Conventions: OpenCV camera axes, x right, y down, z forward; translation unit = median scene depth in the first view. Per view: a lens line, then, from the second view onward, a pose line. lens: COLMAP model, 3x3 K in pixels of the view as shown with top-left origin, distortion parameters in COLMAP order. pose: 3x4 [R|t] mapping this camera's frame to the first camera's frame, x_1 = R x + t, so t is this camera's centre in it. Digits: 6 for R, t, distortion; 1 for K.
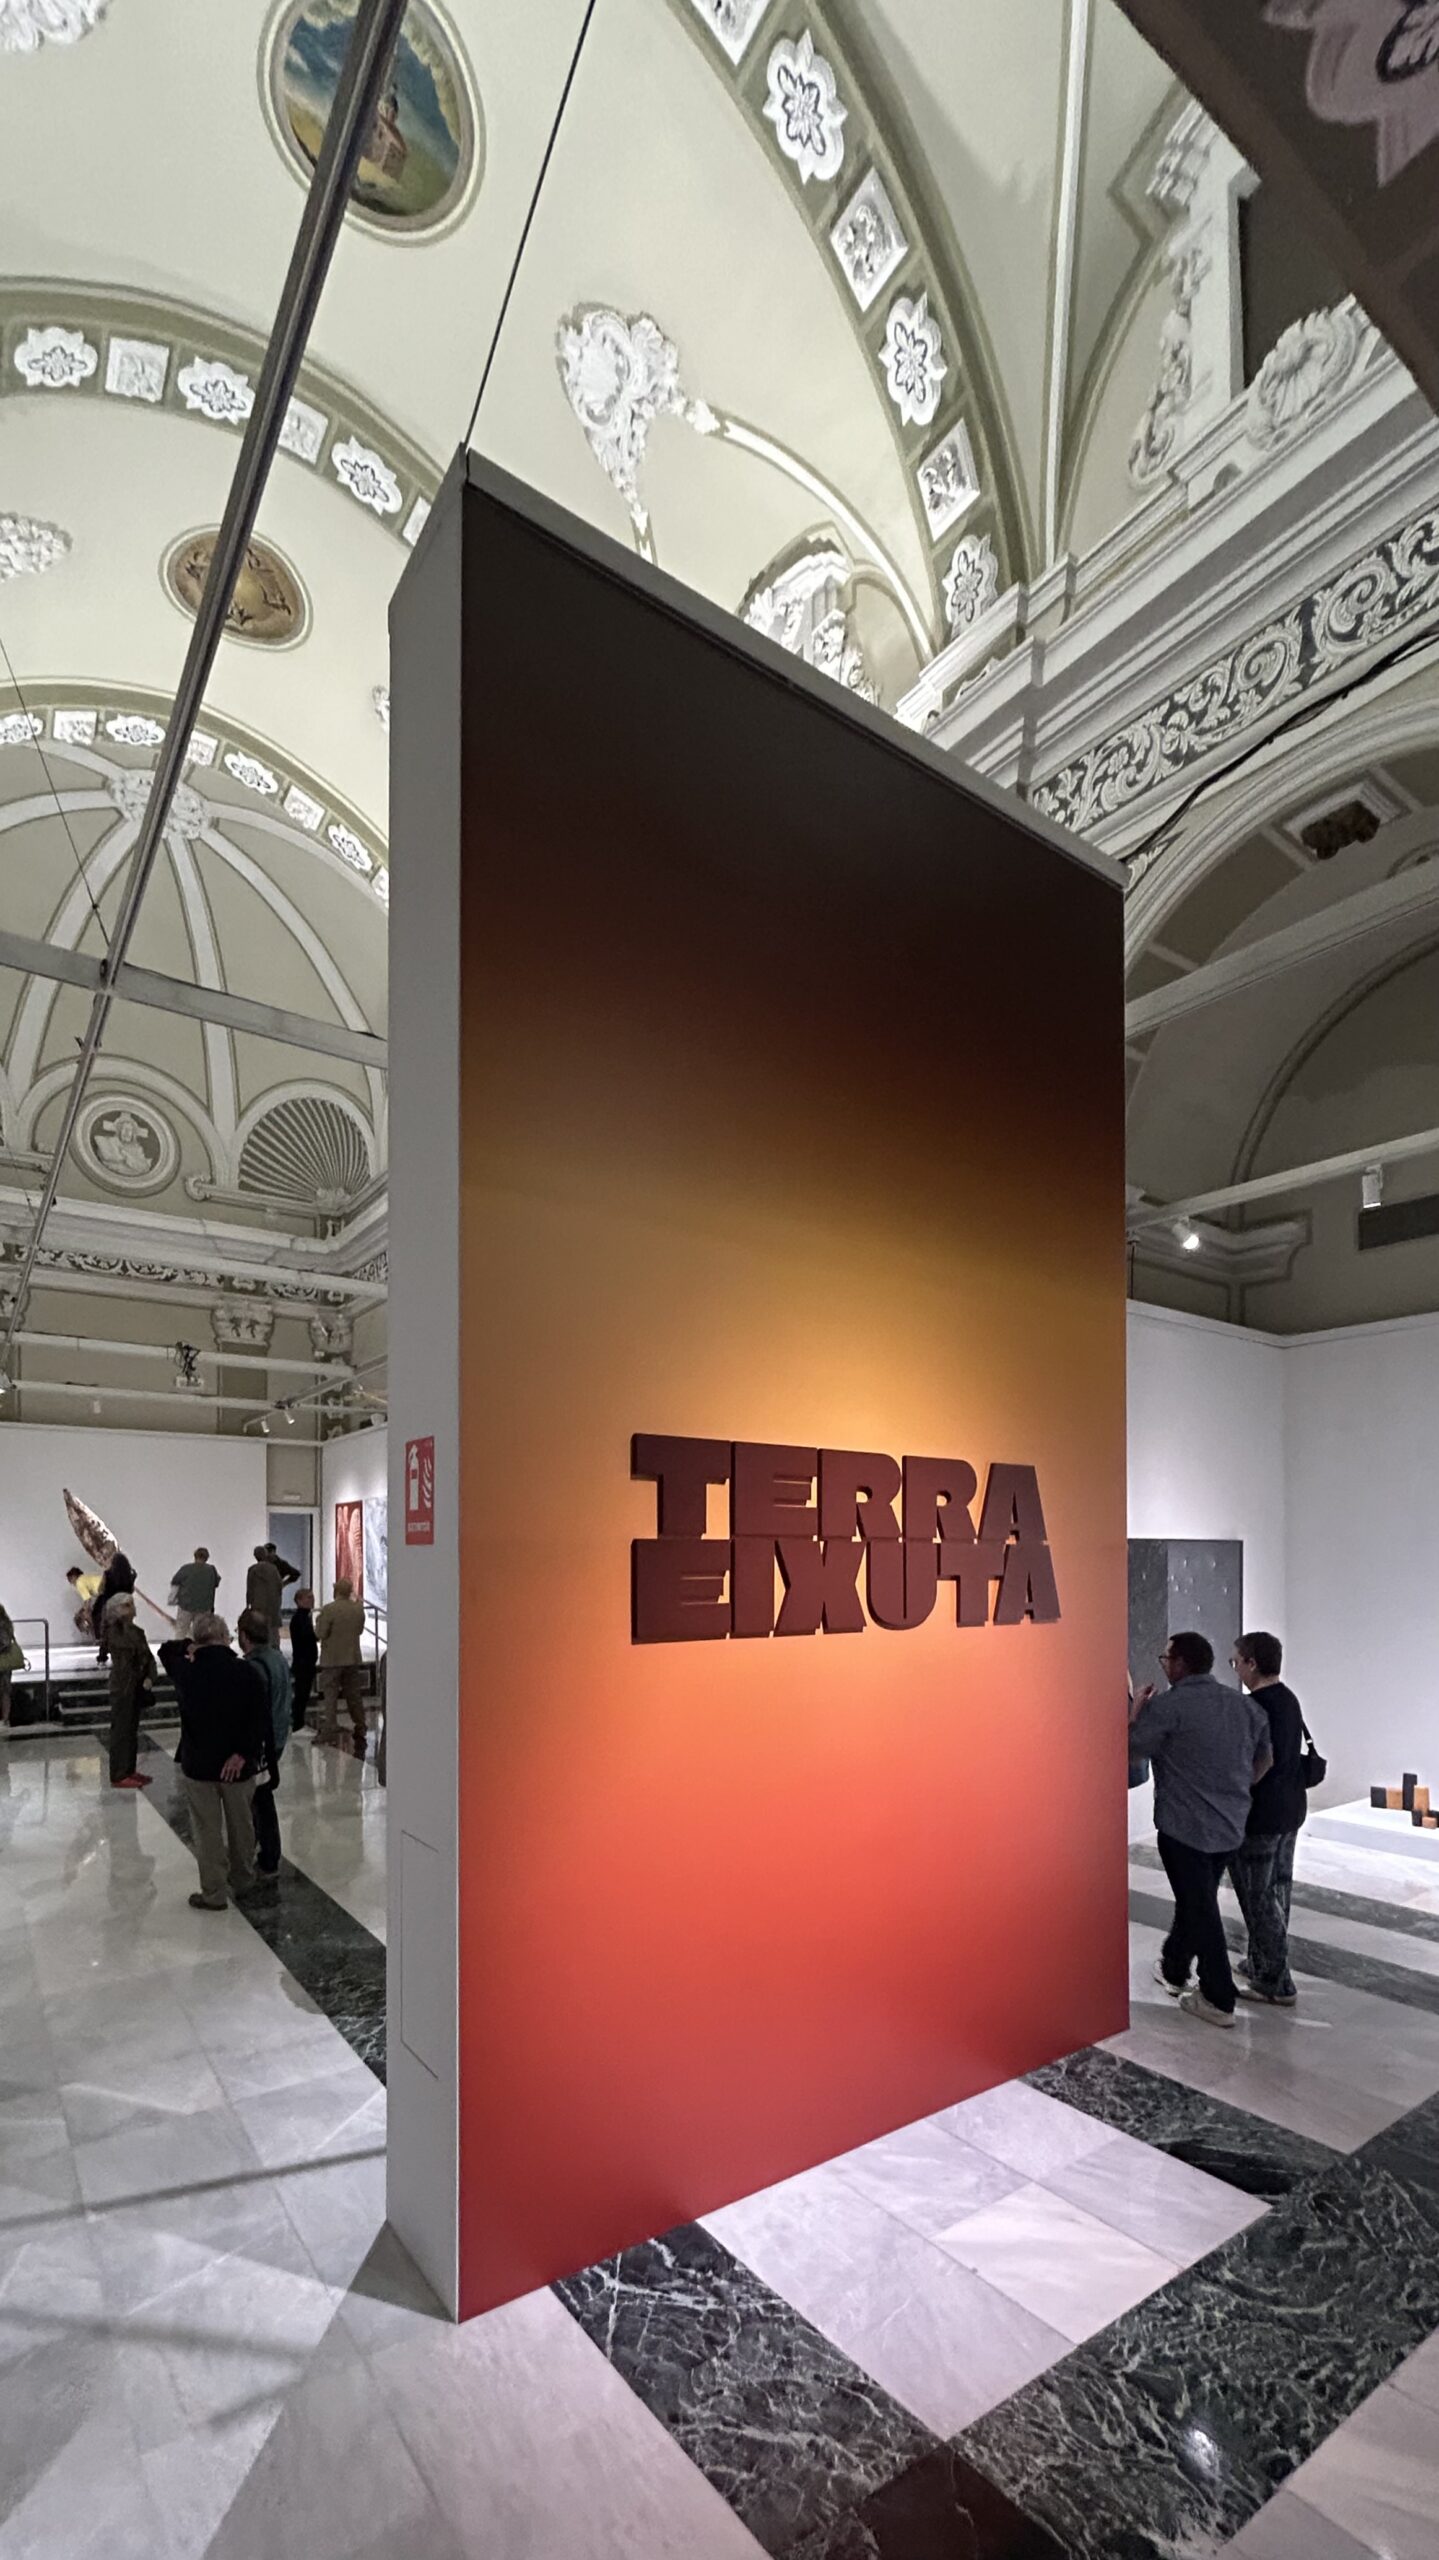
lens RADIAL K [[1032.5, 0, 648.7], [0, 1032.5, 1554.0], [0, 0, 1]] dist [-0.002221, -0.000122]
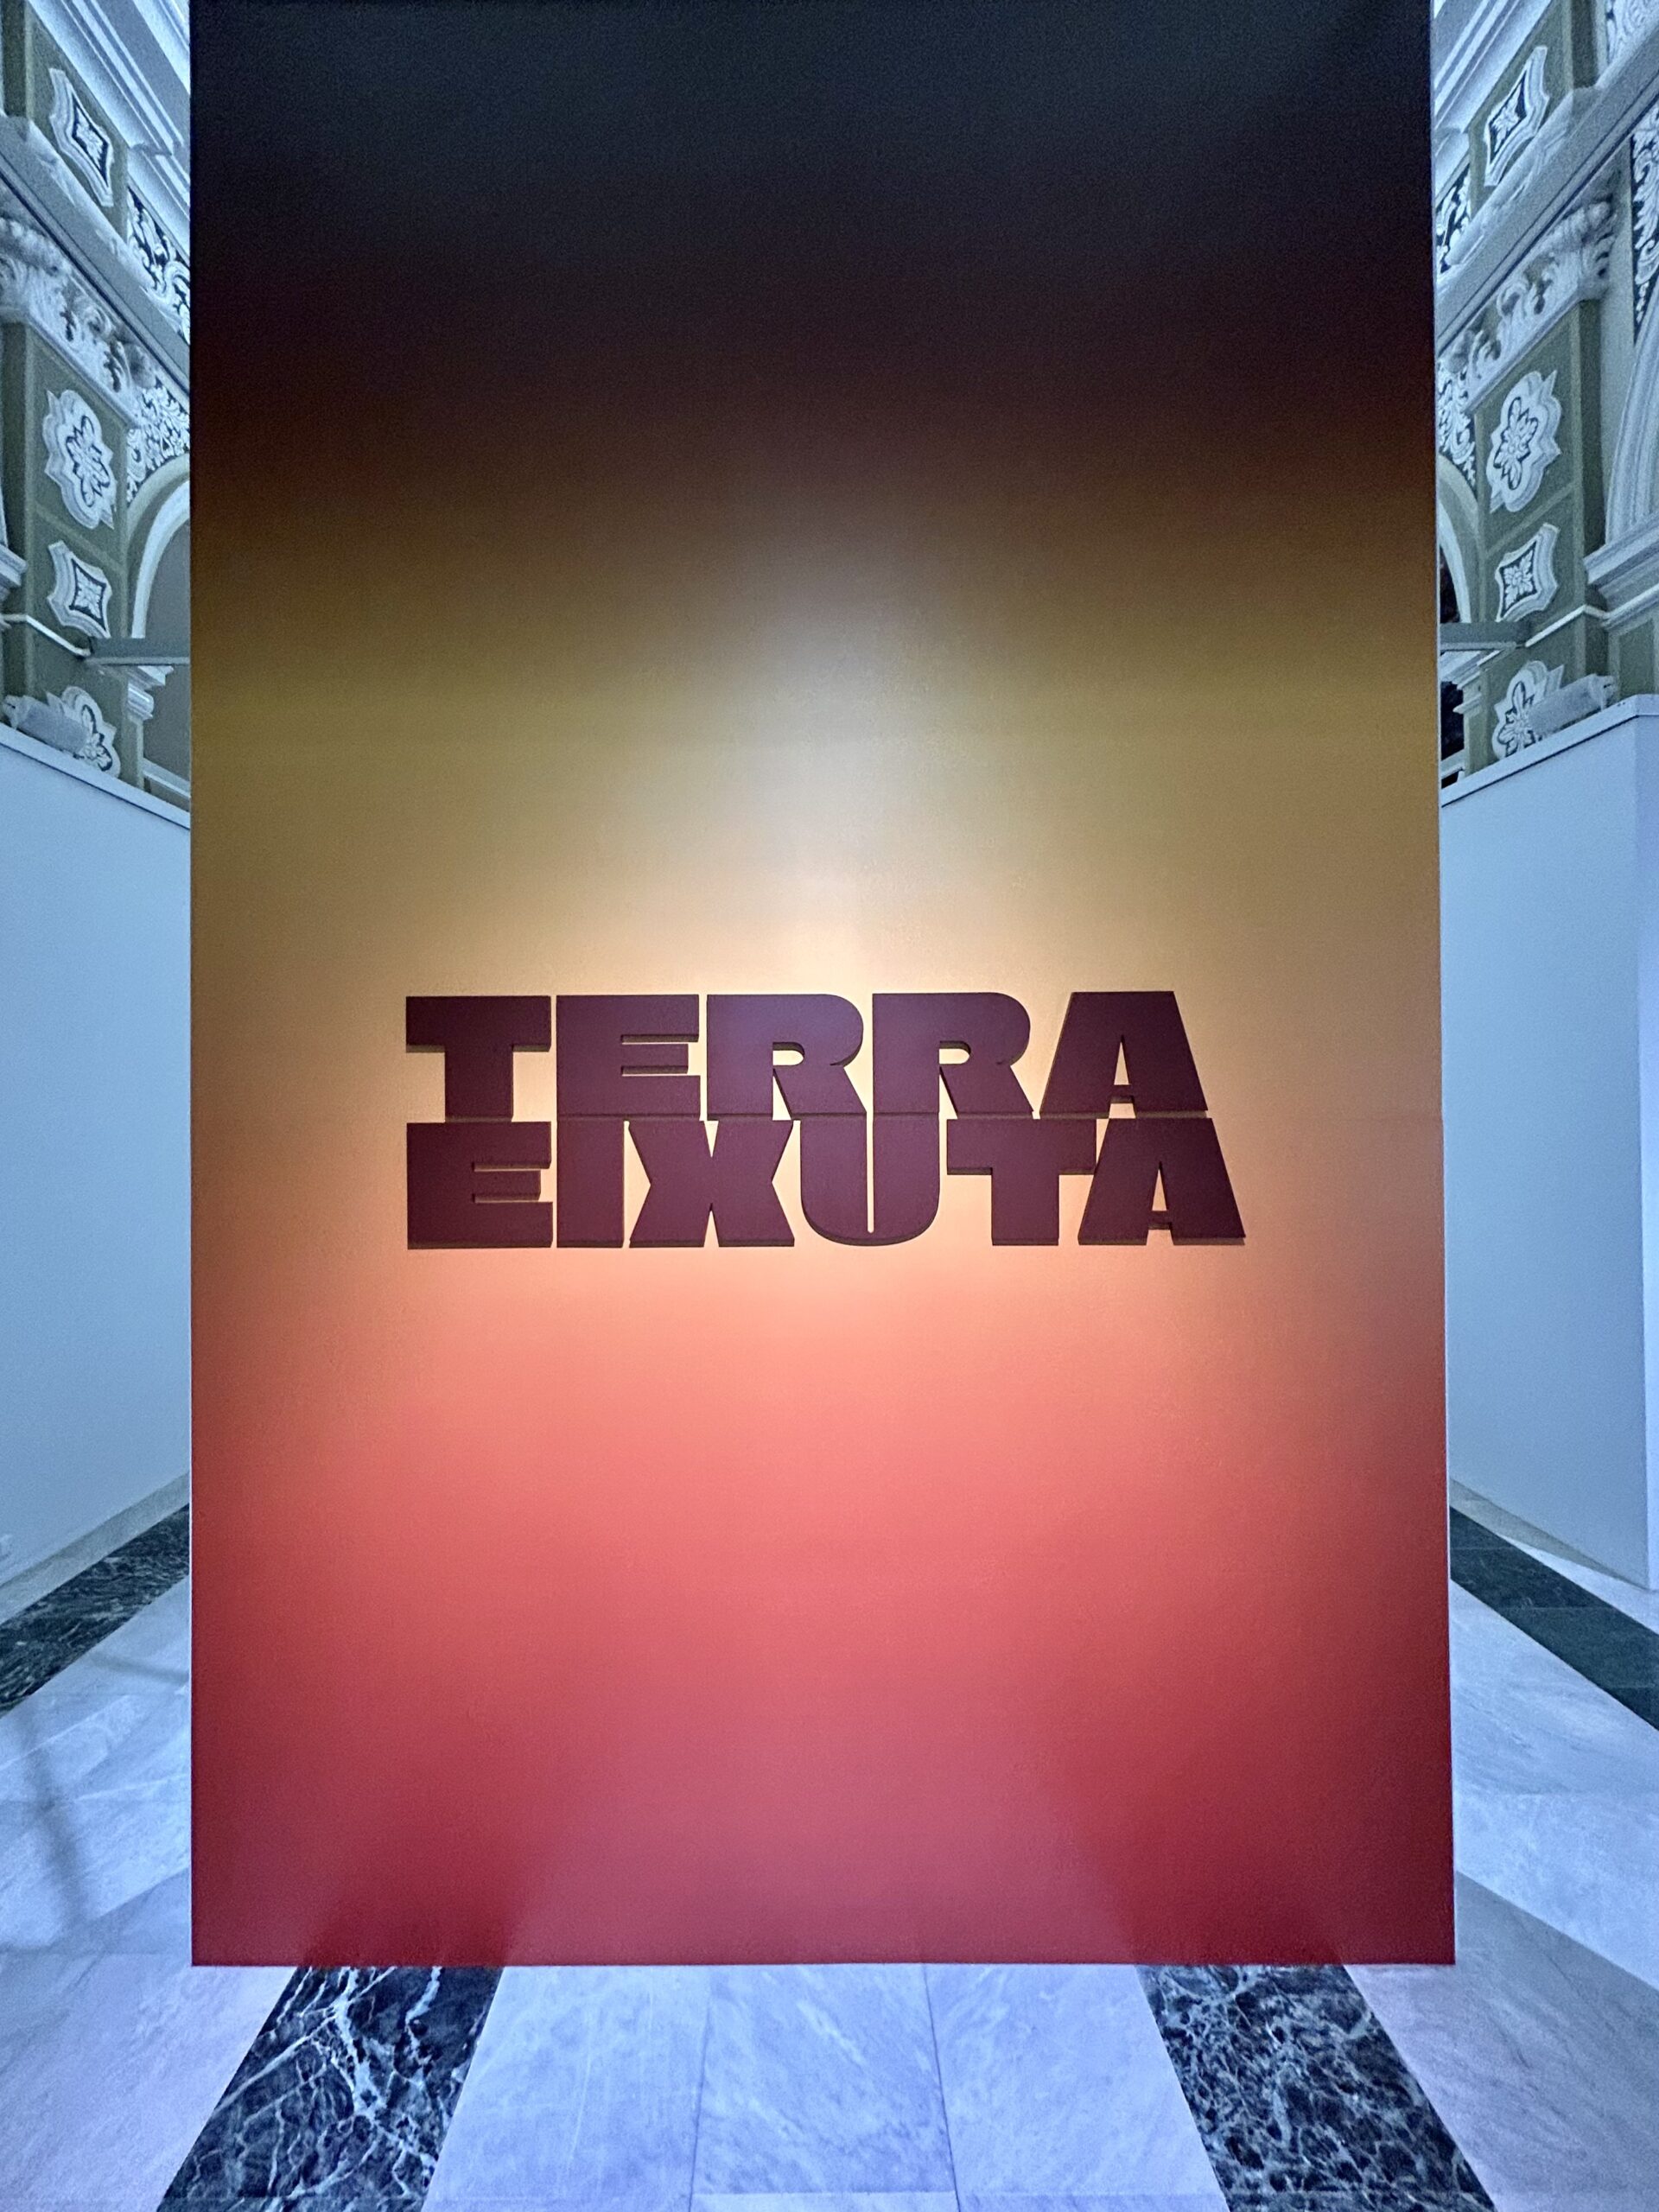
lens RADIAL K [[893.1, 0, 797.0], [0, 893.1, 1099.7], [0, 0, 1]] dist [-0.002881, 0.000012]
pose [[0.827335, -0.007101, -0.561664, 0.643252], [0.010759, 0.999937, 0.003207, -0.031808], [0.561605, -0.008696, 0.827359, 0.571831]]
